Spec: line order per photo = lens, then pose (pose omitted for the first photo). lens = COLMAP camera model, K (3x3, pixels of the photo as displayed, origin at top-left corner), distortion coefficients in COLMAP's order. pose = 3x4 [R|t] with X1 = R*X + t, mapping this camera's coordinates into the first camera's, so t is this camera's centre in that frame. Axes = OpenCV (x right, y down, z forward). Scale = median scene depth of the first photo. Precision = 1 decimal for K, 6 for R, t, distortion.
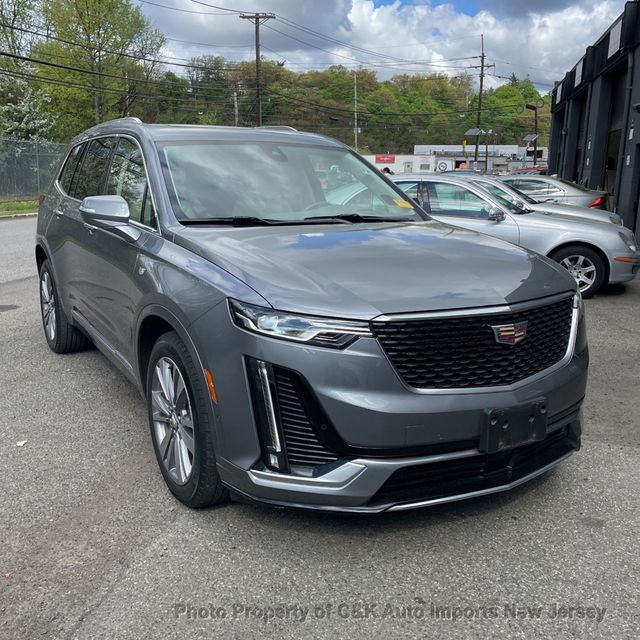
lens RADIAL K [[654.3, 0, 324.1], [0, 654.3, 288.5], [0, 0, 1]] dist [0.096641, -0.115937]
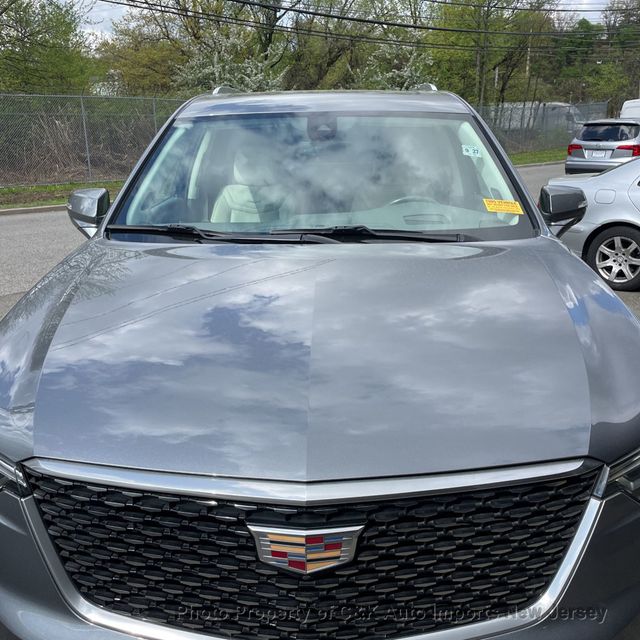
lens RADIAL K [[654.3, 0, 324.1], [0, 654.3, 288.5], [0, 0, 1]] dist [0.096641, -0.115937]
pose [[0.836420, 0.111354, -0.536658, 0.364901], [-0.078509, 0.993388, 0.083762, -0.104378], [0.542437, -0.027927, 0.839632, 0.444098]]
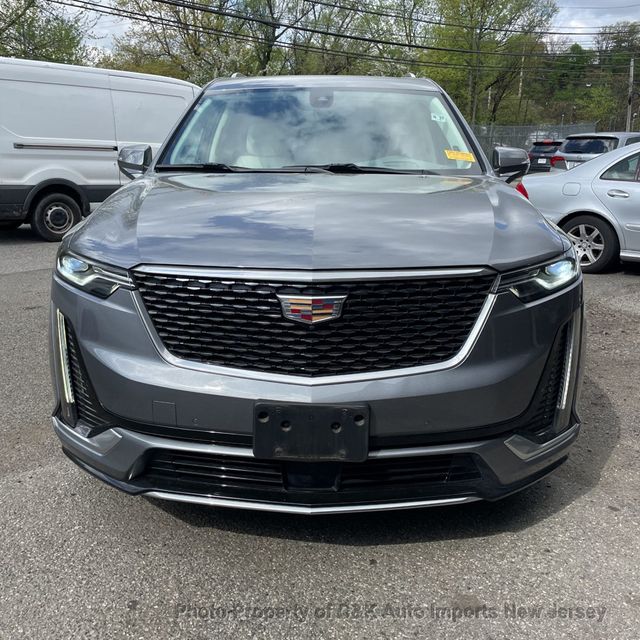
lens RADIAL K [[654.3, 0, 324.1], [0, 654.3, 288.5], [0, 0, 1]] dist [0.096641, -0.115937]
pose [[0.840105, 0.107448, -0.531676, 0.484648], [-0.092028, 0.994208, 0.055509, 0.001430], [0.534561, 0.002296, 0.845127, 0.266954]]
